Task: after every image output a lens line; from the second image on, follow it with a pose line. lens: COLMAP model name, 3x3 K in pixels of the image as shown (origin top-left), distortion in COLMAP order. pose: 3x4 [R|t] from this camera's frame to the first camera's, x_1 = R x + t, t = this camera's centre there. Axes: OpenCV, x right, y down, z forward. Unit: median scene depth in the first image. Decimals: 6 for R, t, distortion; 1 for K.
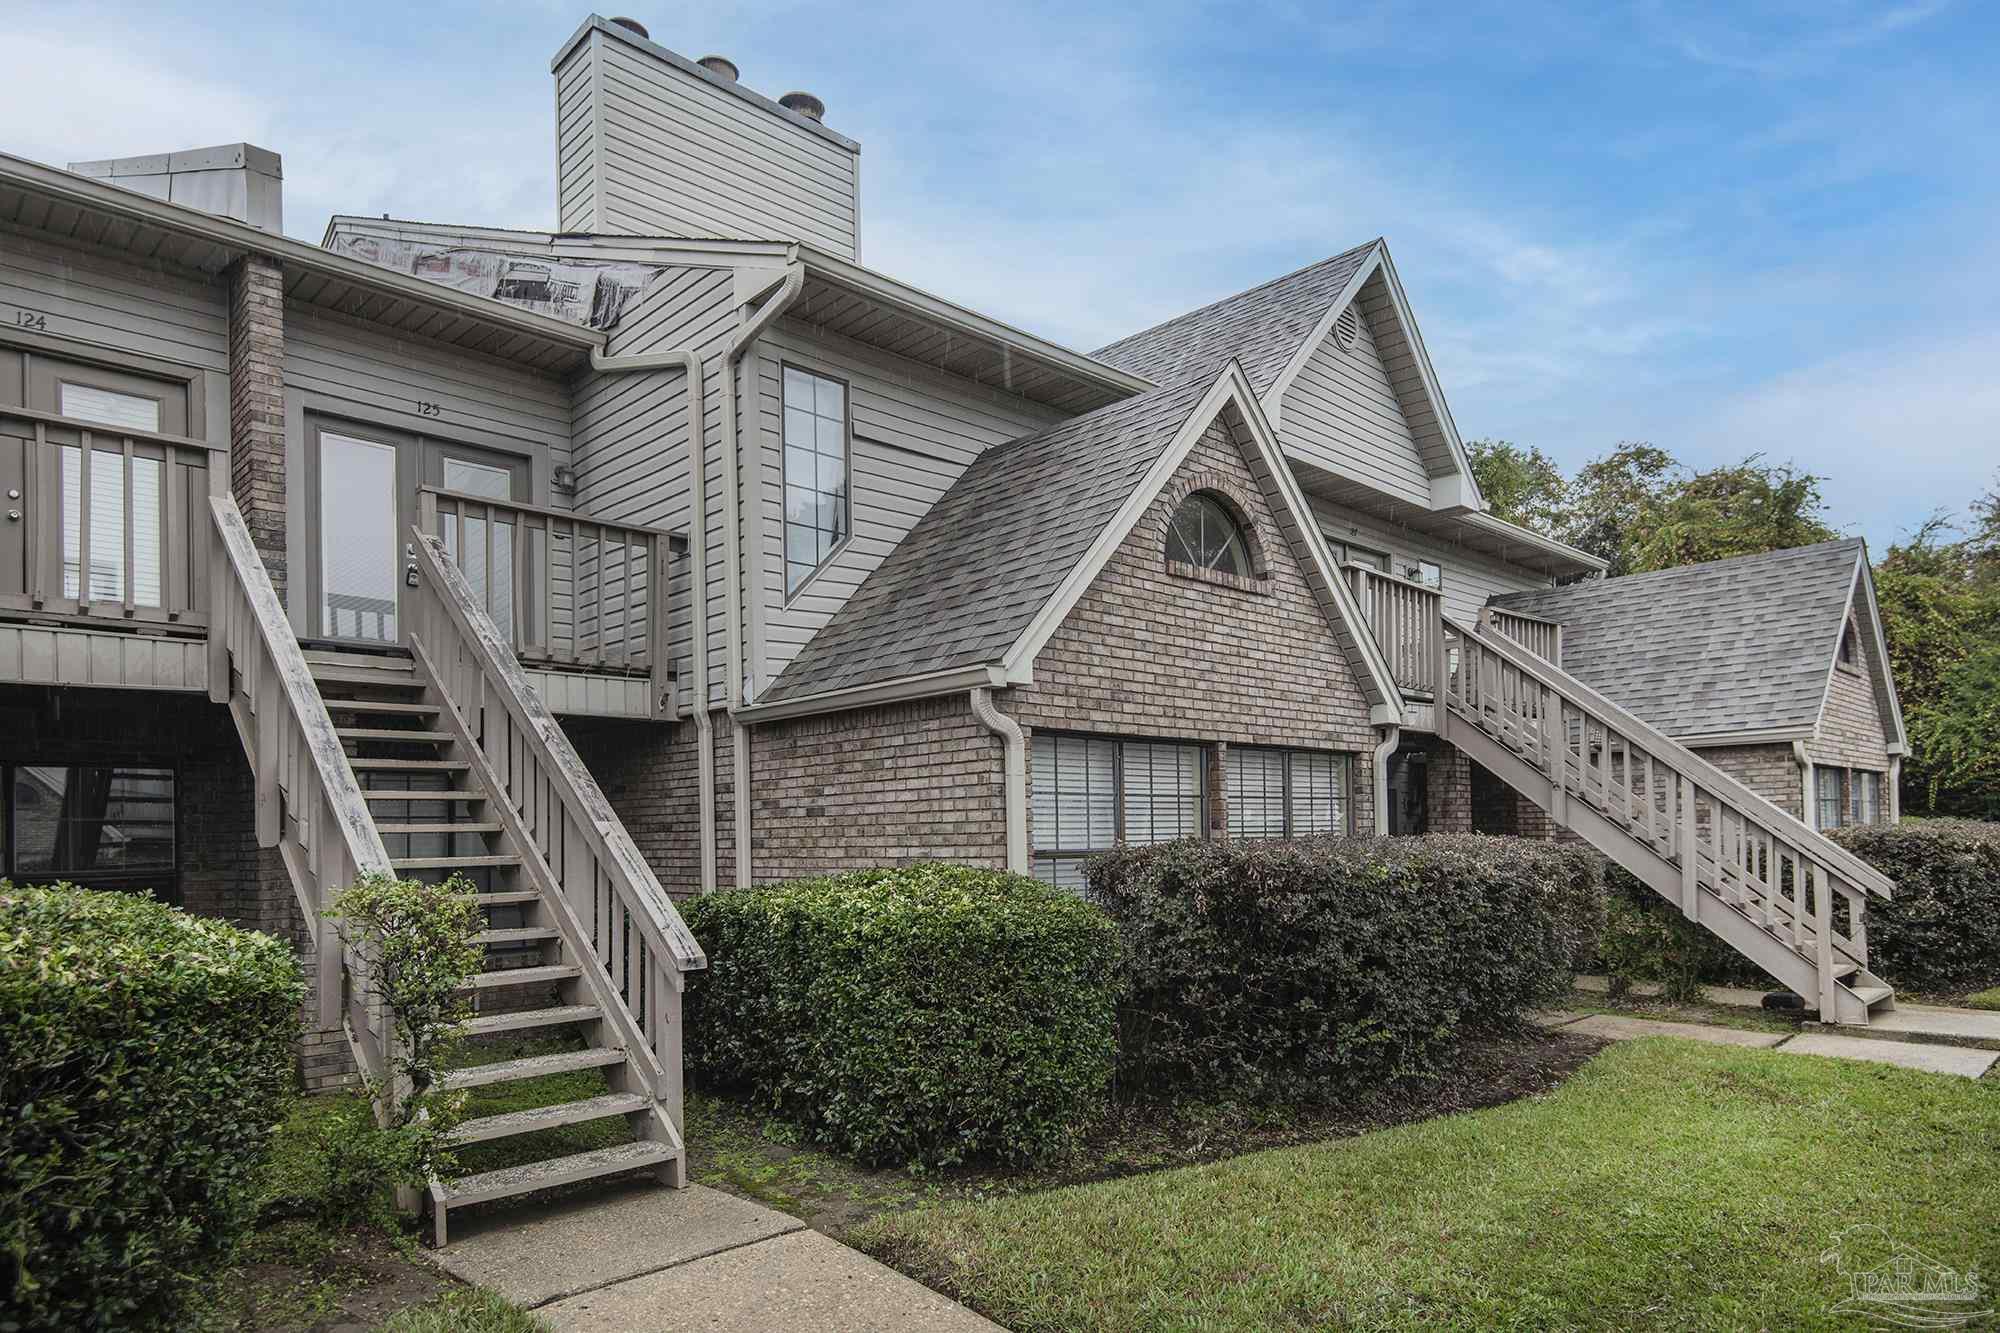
lens RADIAL K [[1214.3, 0, 999.5], [0, 1214.3, 620.2], [0, 0, 1]] dist [0.052864, -0.030742]
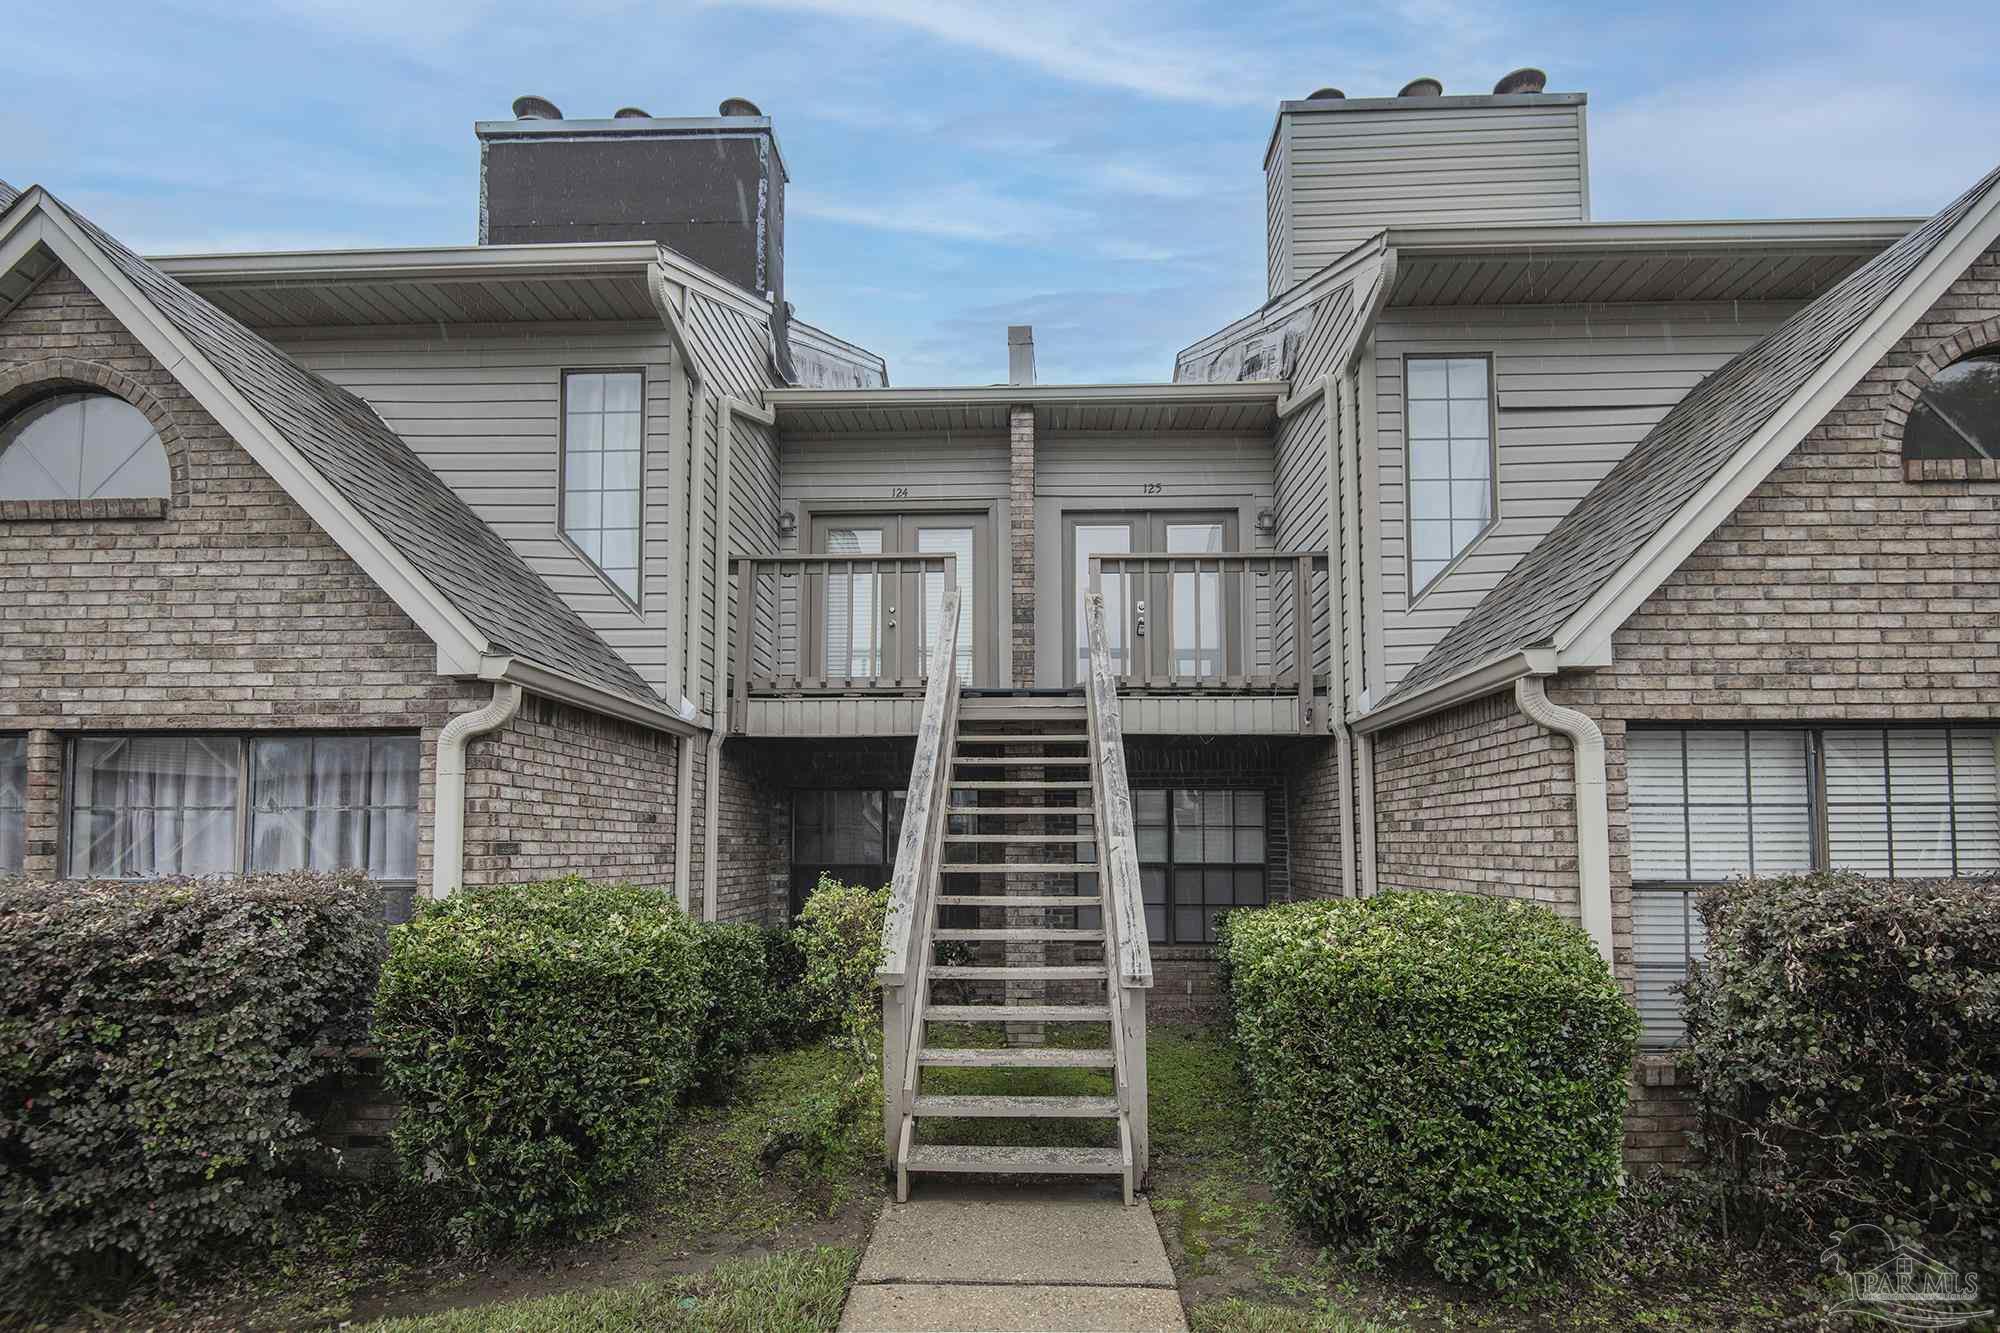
lens RADIAL K [[1042.8, 0, 994.8], [0, 1042.8, 663.8], [0, 0, 1]] dist [0.026097, -0.029722]
pose [[0.685073, -0.107848, -0.720447, 0.215624], [0.117878, 0.992358, -0.036462, 0.026996], [0.718874, -0.059946, 0.692551, 0.230841]]
